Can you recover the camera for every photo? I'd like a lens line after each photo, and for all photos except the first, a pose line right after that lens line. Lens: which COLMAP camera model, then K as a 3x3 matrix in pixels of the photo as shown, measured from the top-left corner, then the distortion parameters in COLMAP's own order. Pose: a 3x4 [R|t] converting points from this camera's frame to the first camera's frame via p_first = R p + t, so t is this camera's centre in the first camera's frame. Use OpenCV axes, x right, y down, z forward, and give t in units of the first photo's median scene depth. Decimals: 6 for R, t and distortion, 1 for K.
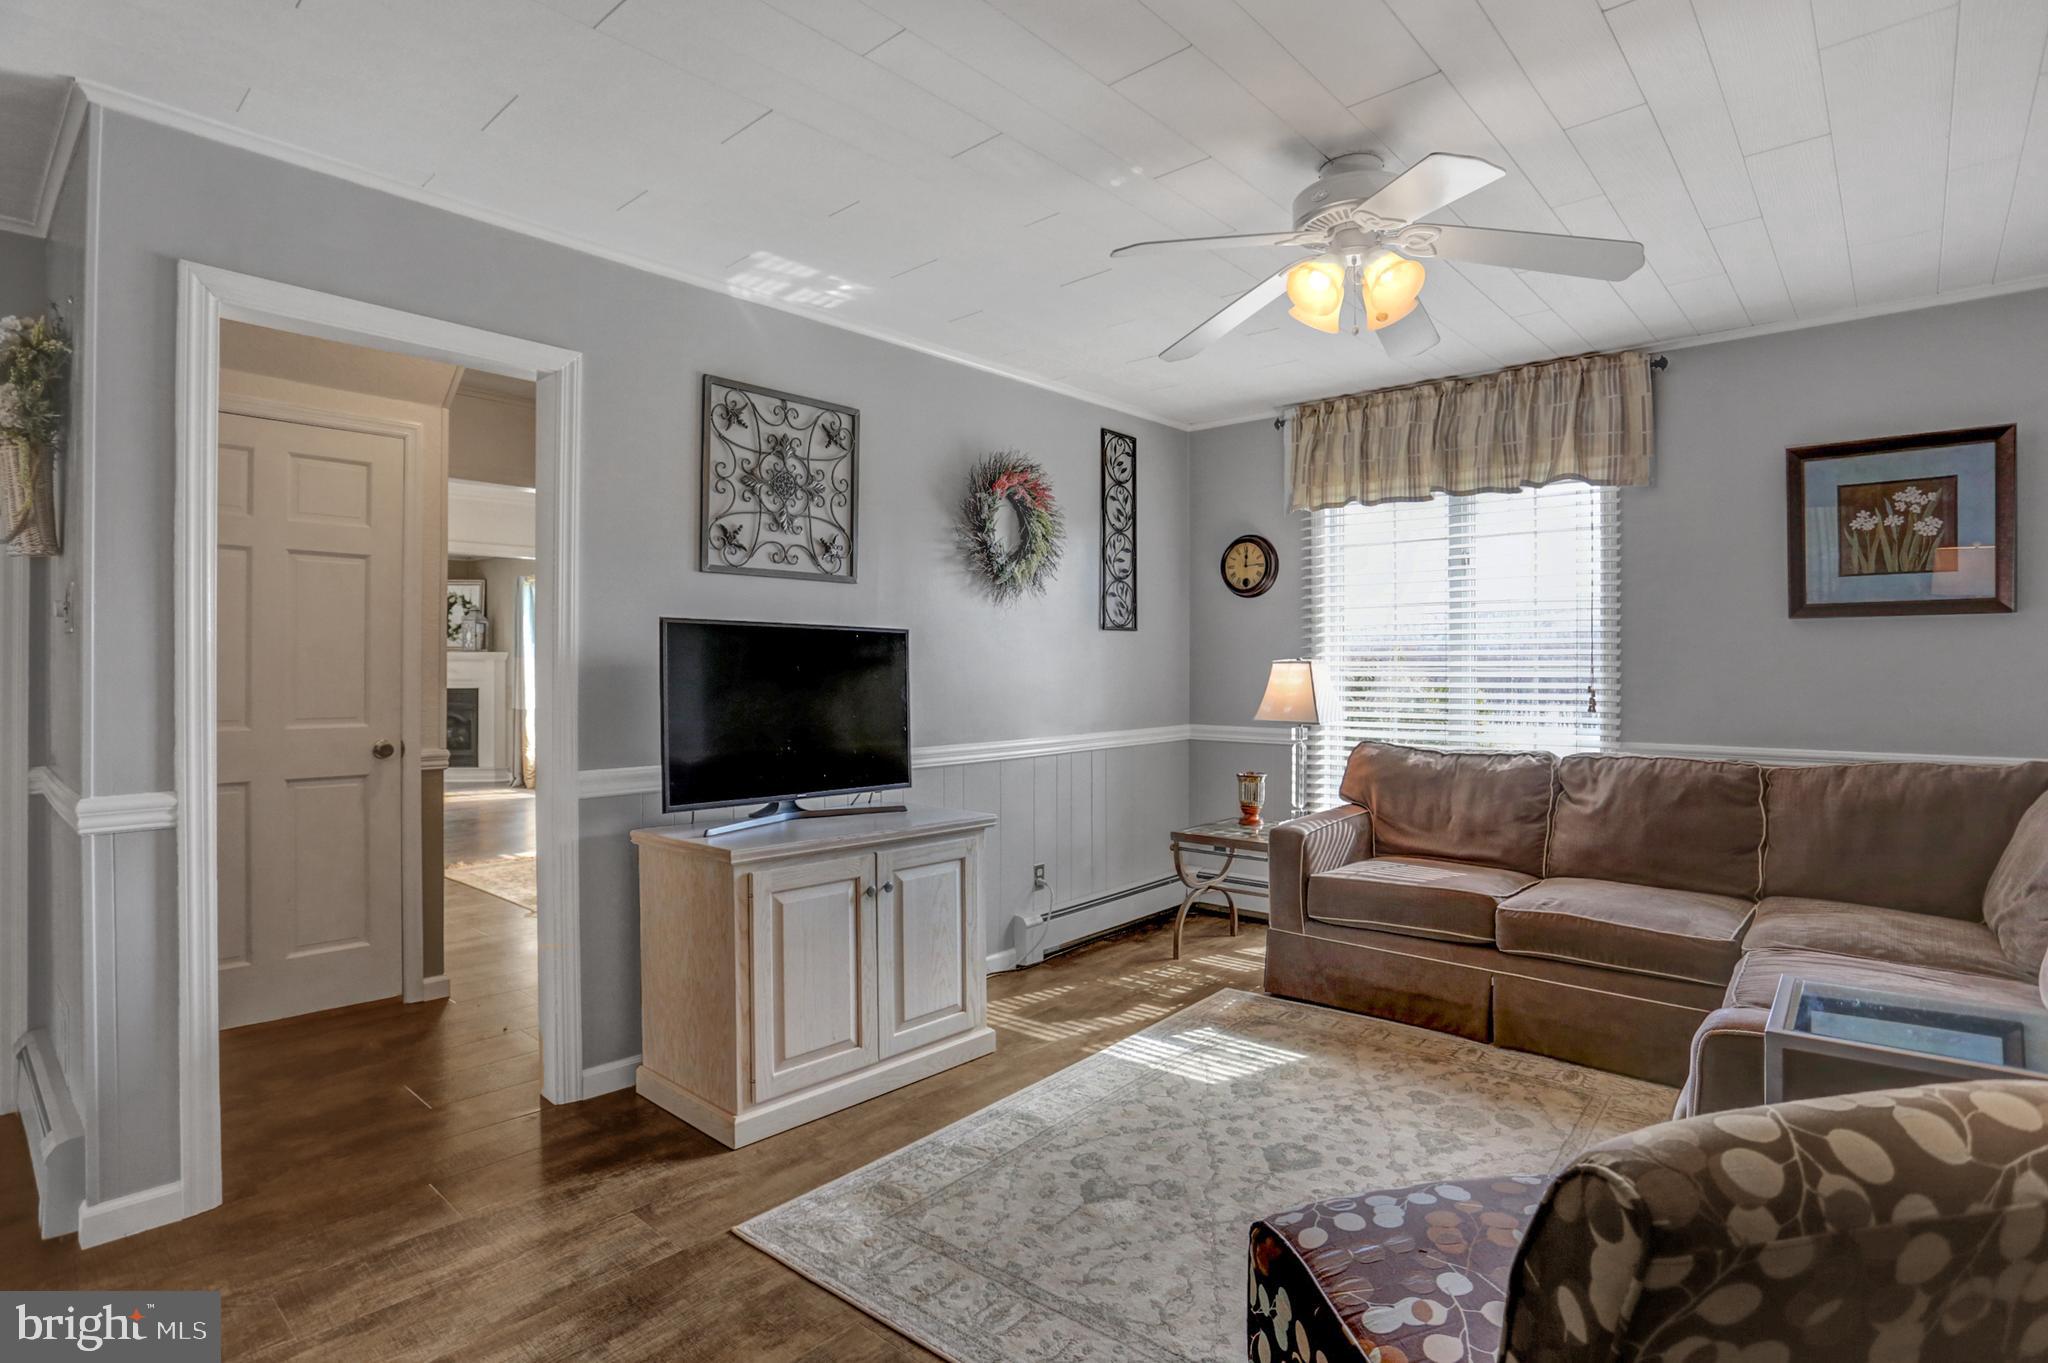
lens RADIAL K [[998.6, 0, 1027.1], [0, 998.6, 676.3], [0, 0, 1]] dist [-0.049664, 0.005690]
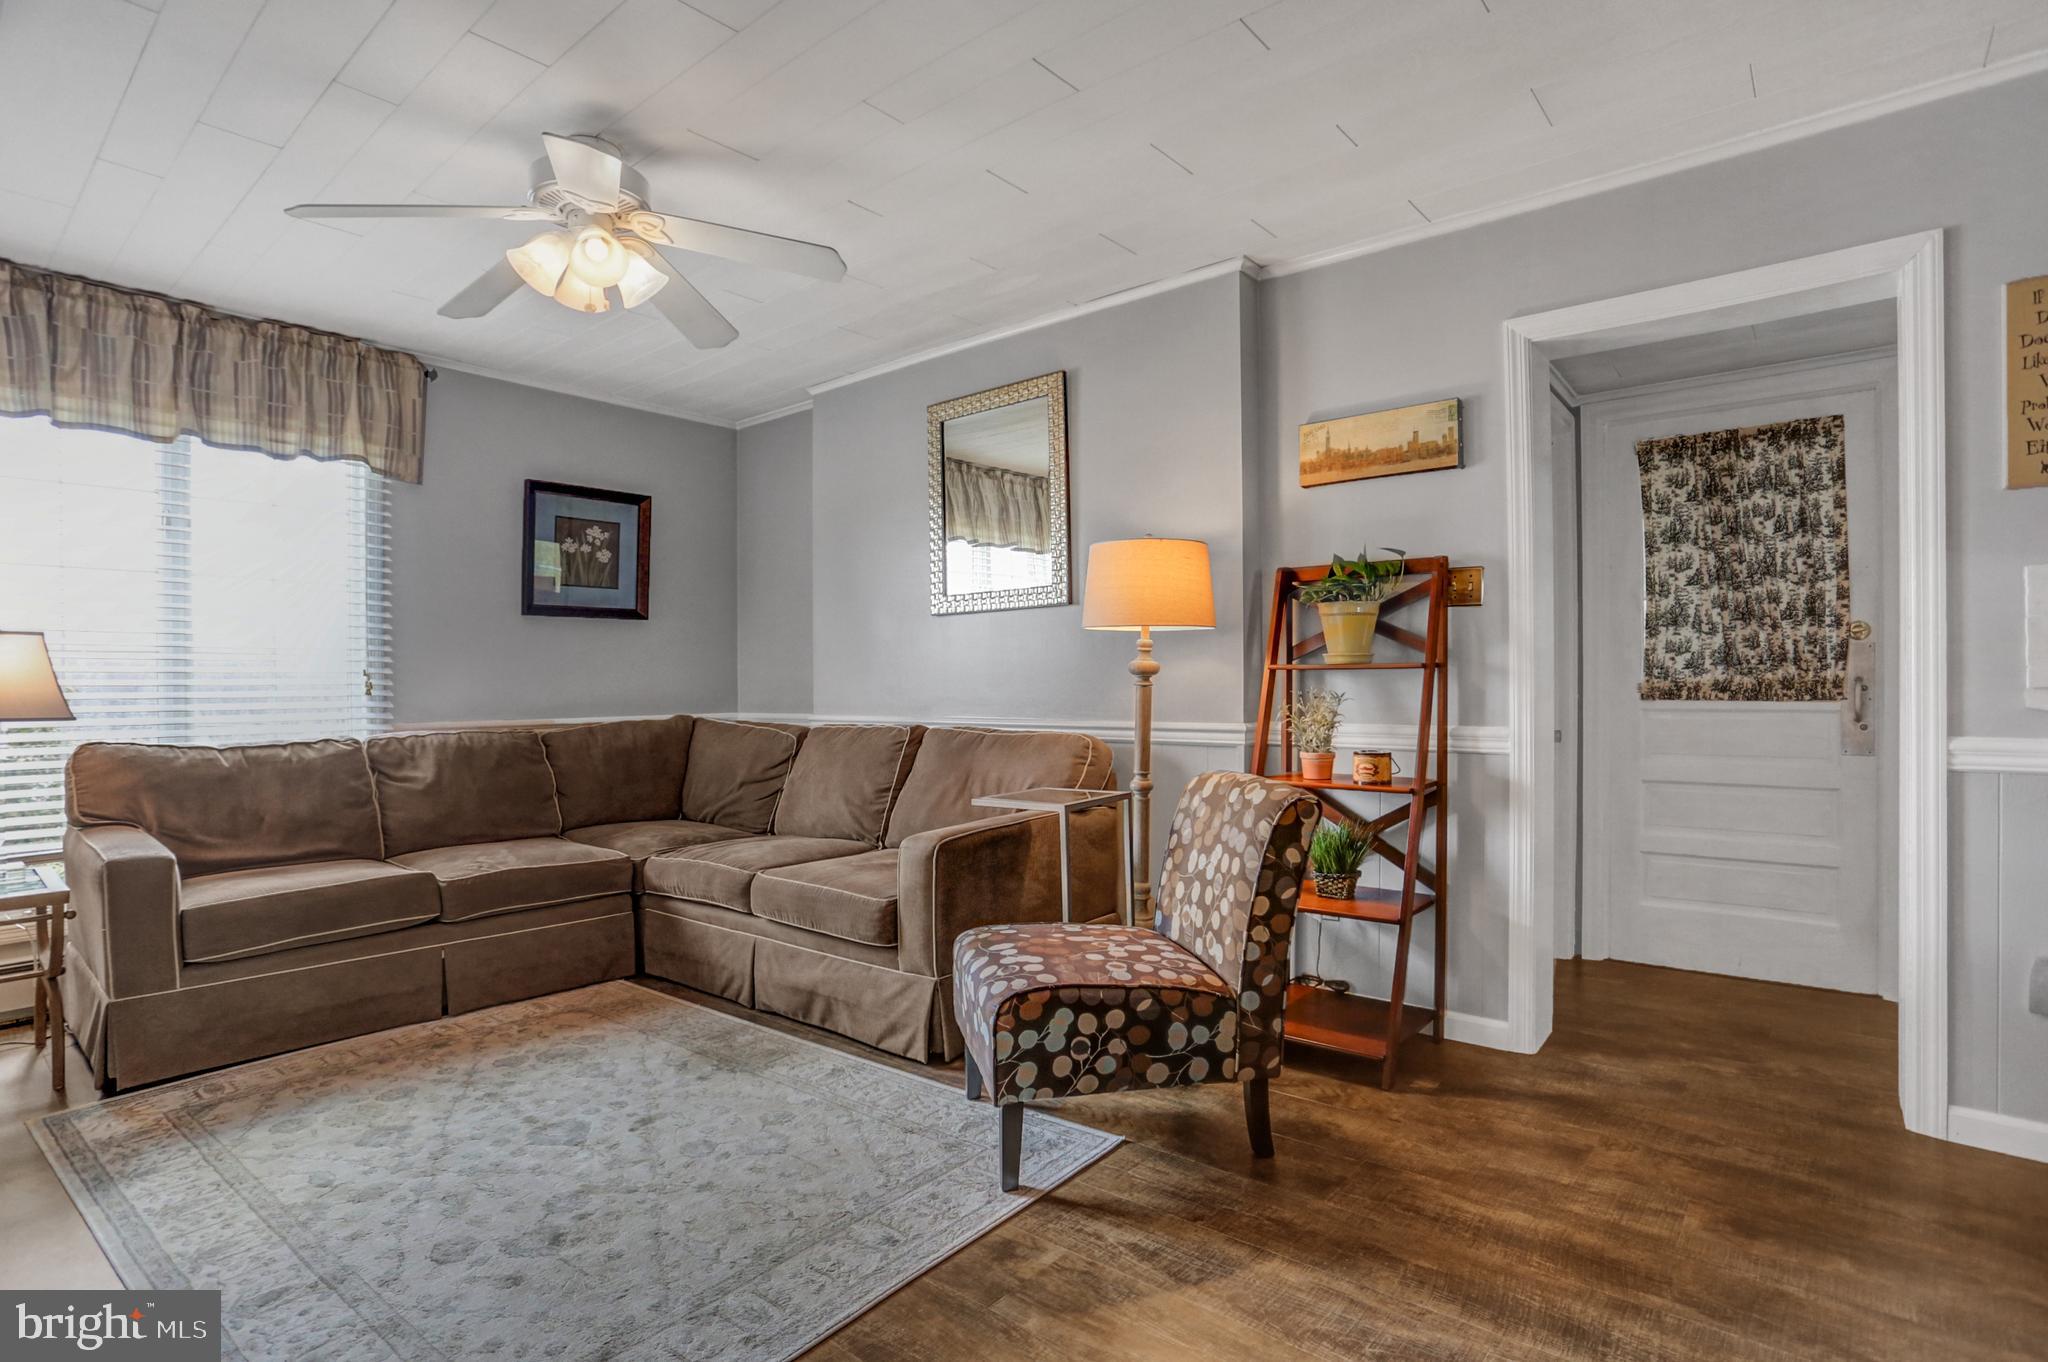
lens RADIAL K [[998.6, 0, 989.8], [0, 998.6, 690.1], [0, 0, 1]] dist [-0.049664, 0.005690]
pose [[-0.002492, -0.007320, 0.999970, -0.490568], [0.009966, 0.999923, 0.007345, 0.034226], [-0.999947, 0.009984, -0.002419, 0.405756]]
